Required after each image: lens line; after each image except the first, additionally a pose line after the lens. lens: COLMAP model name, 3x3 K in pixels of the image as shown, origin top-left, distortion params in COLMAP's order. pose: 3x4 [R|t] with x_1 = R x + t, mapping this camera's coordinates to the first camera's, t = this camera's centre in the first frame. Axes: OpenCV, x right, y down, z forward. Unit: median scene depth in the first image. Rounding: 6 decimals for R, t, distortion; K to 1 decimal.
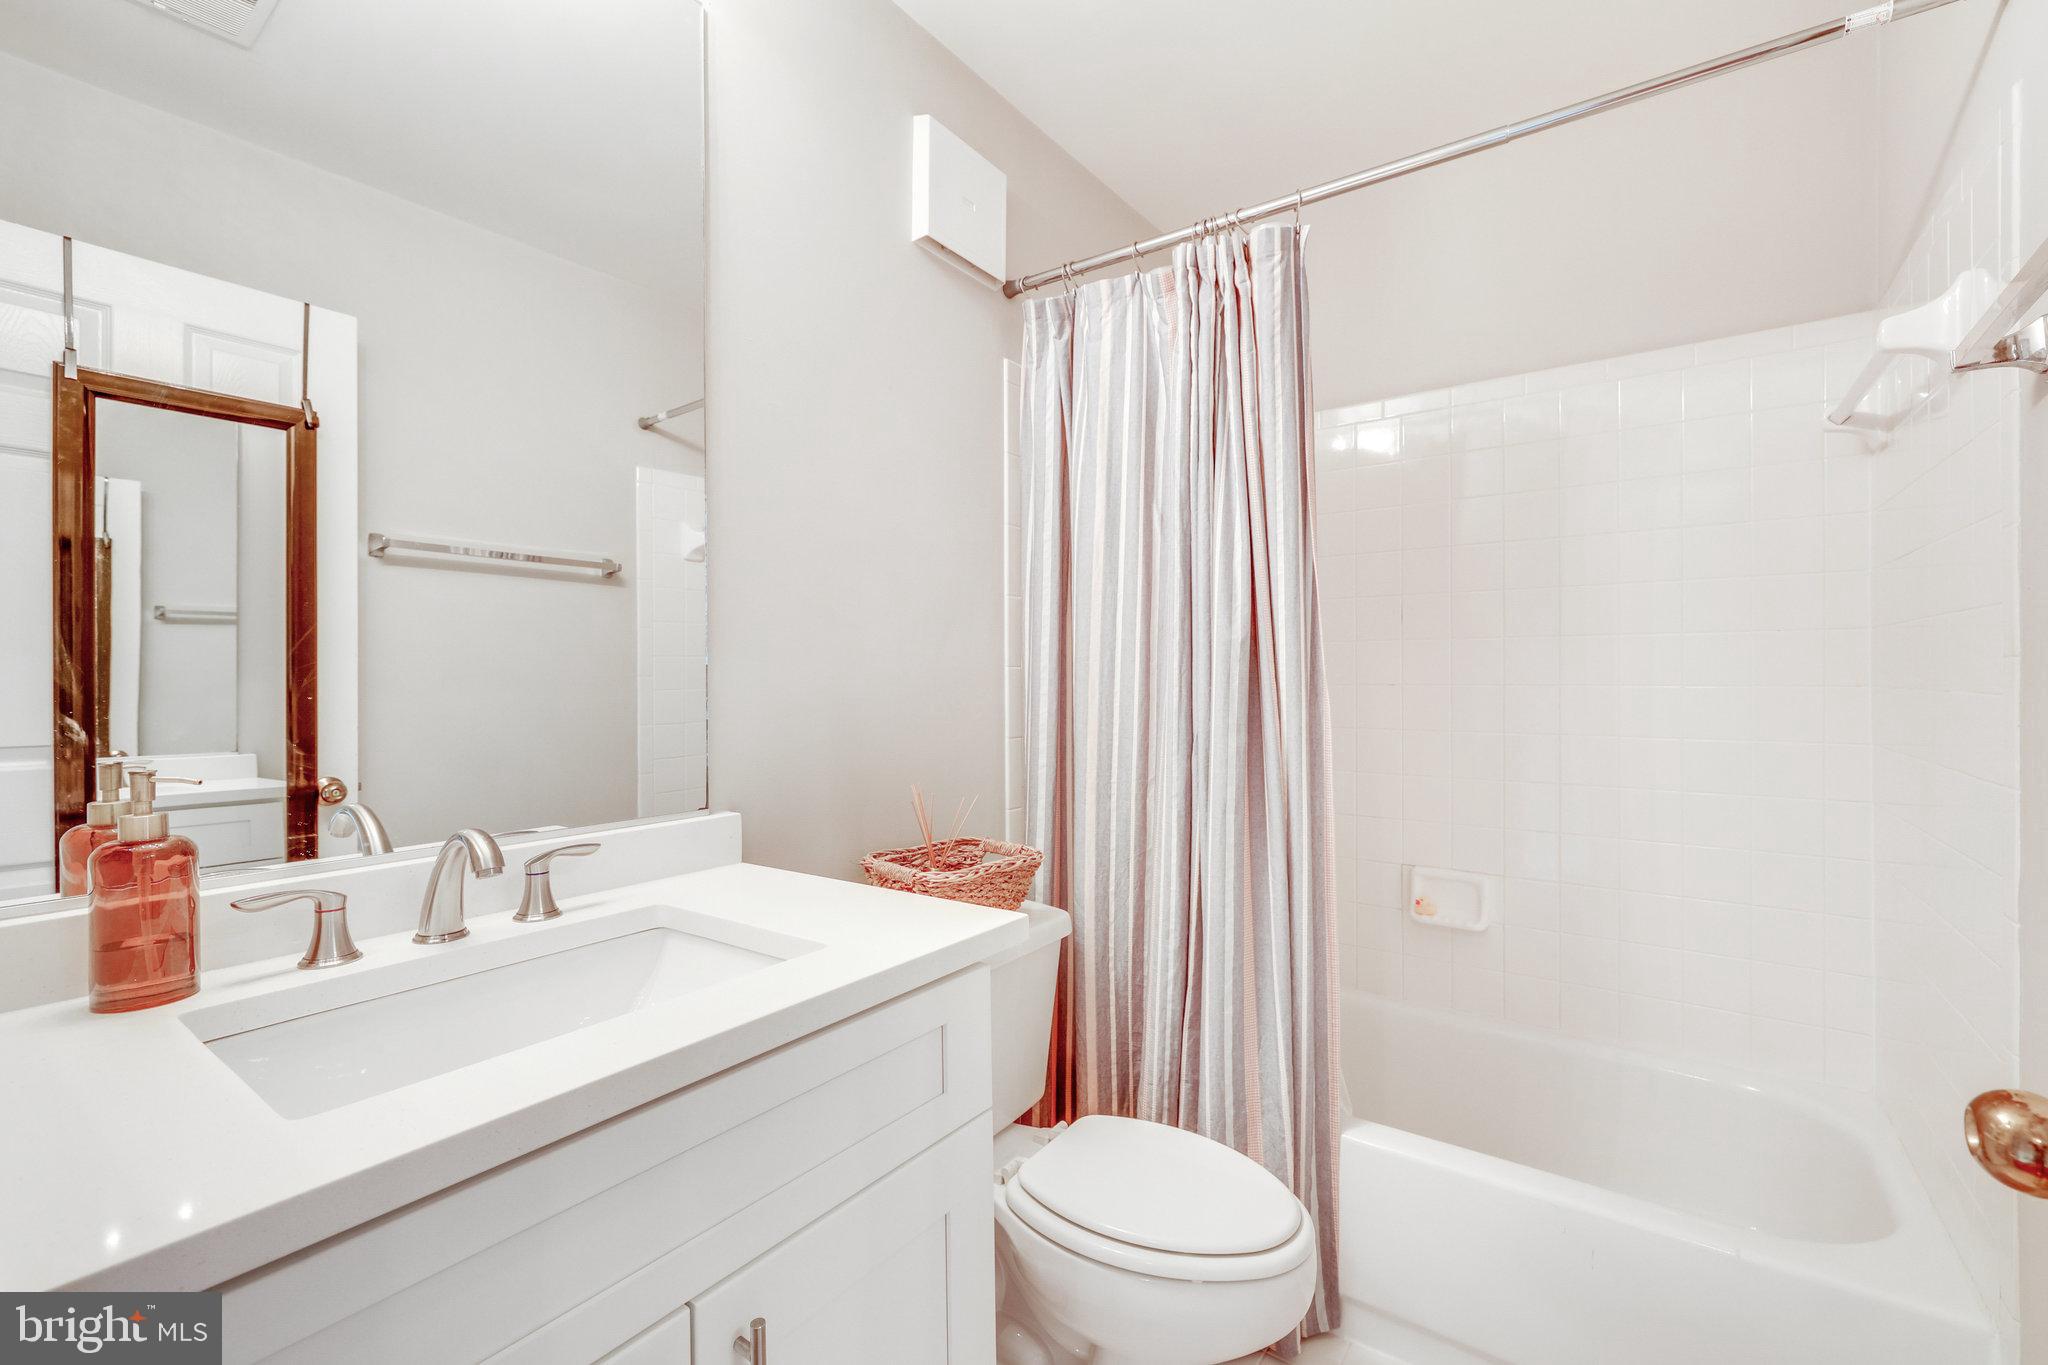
lens RADIAL K [[842.6, 0, 1024.0], [0, 842.6, 682.5], [0, 0, 1]] dist [0.000991, 0.000104]
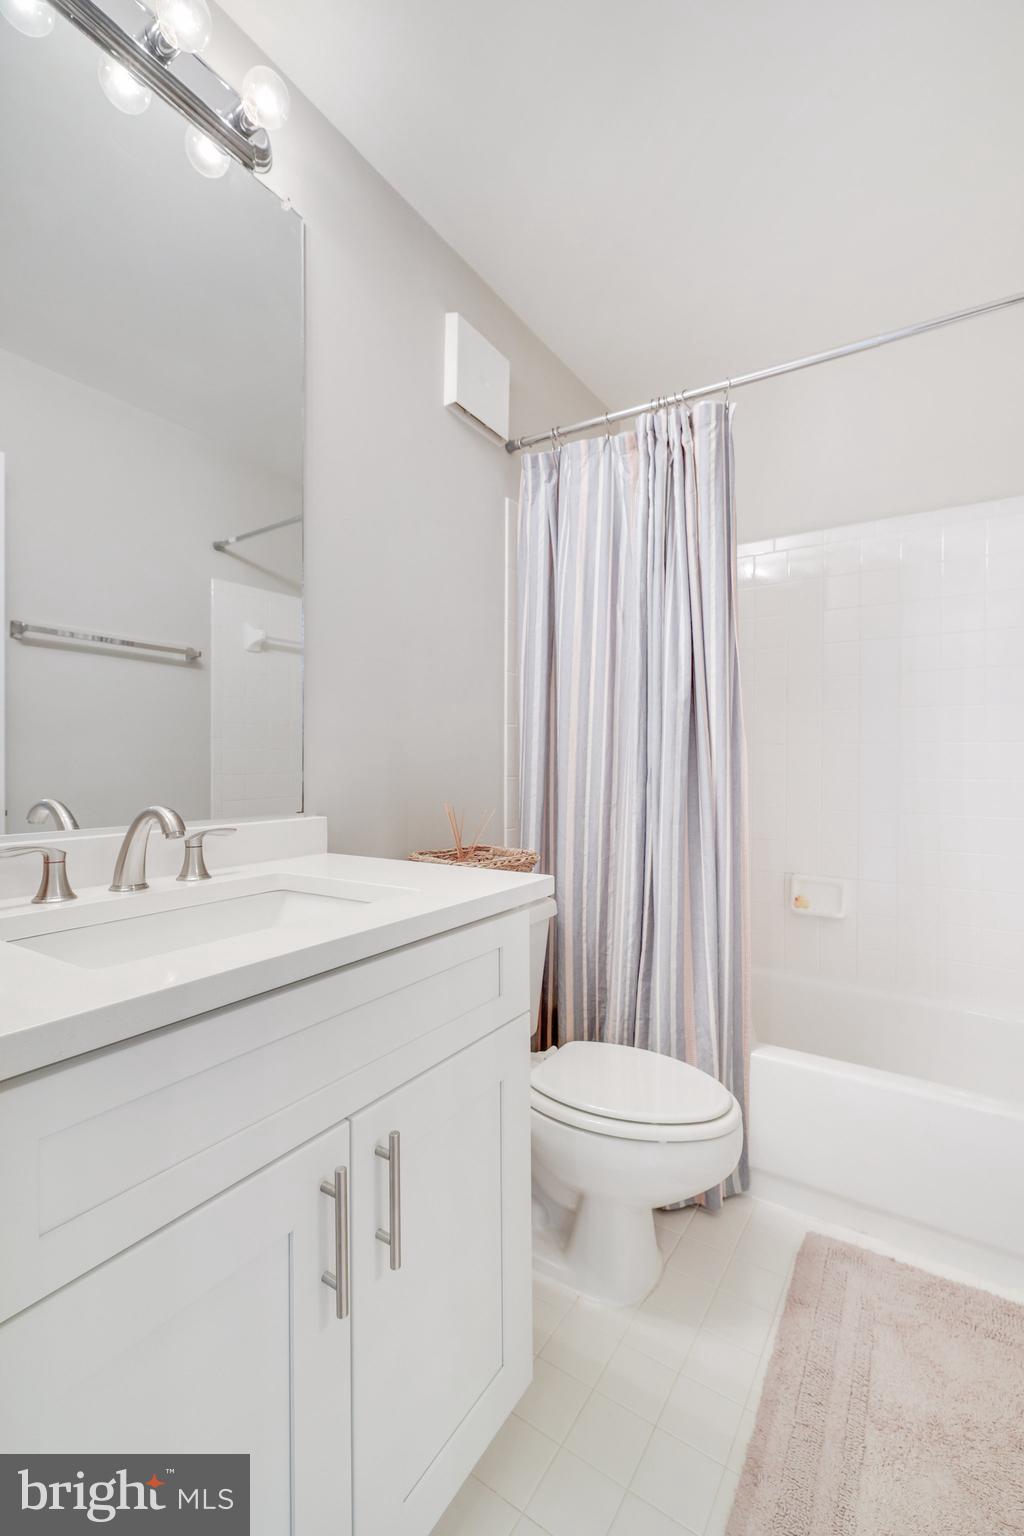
lens RADIAL K [[637.0, 0, 512.0], [0, 637.0, 768.0], [0, 0, 1]] dist [0.000691, 0.000189]
pose [[0.998651, 0.010110, 0.050921, -0.075782], [-0.010361, 0.999935, 0.004667, 0.057664], [-0.050871, -0.005188, 0.998692, -0.034714]]
